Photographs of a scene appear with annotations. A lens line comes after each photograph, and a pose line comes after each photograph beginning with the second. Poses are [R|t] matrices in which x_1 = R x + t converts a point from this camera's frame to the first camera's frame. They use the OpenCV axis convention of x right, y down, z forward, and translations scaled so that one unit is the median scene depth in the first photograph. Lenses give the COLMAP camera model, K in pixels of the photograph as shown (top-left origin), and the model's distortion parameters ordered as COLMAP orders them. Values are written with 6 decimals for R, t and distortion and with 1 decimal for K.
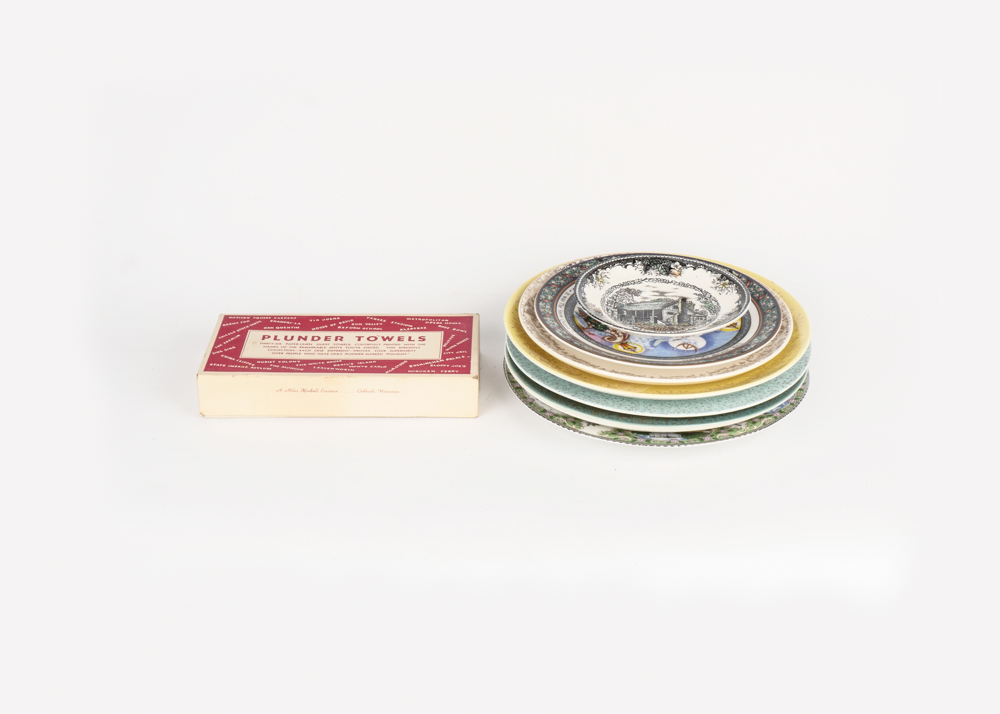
lens RADIAL K [[1430.6, 0, 500.0], [0, 1430.6, 357.0], [0, 0, 1]] dist [0.008883, 0.010647]
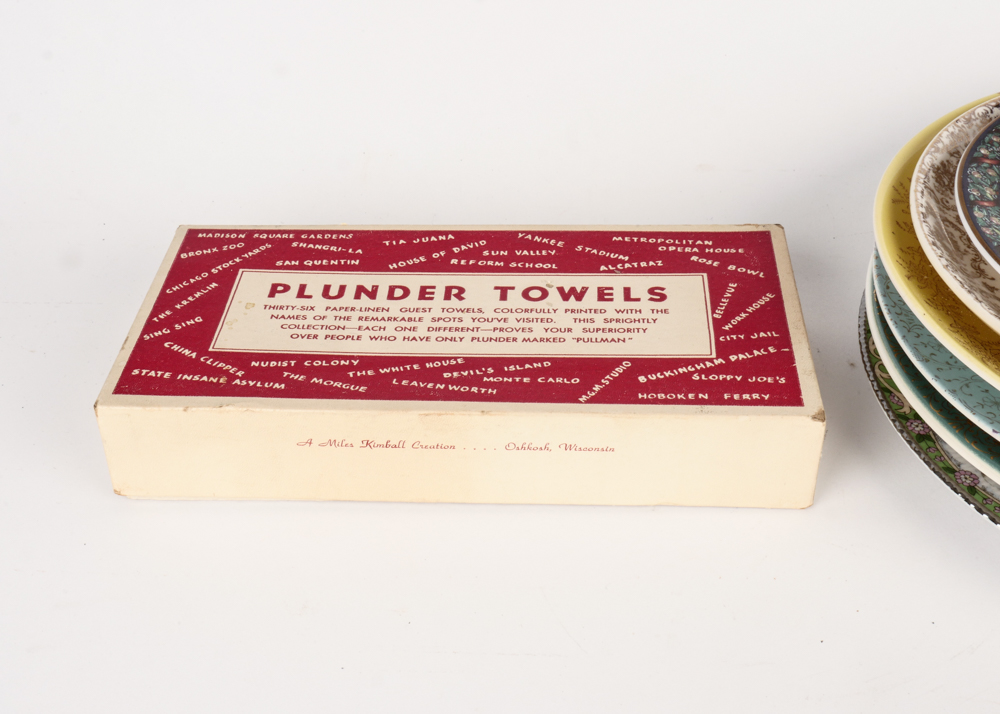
lens RADIAL K [[1365.8, 0, 500.0], [0, 1365.8, 357.0], [0, 0, 1]] dist [-0.013193, 0.019419]
pose [[0.998108, 0.005386, -0.061253, -0.076048], [0.002990, 0.990728, 0.135826, -0.048469], [0.061417, -0.135752, 0.988837, 0.616403]]
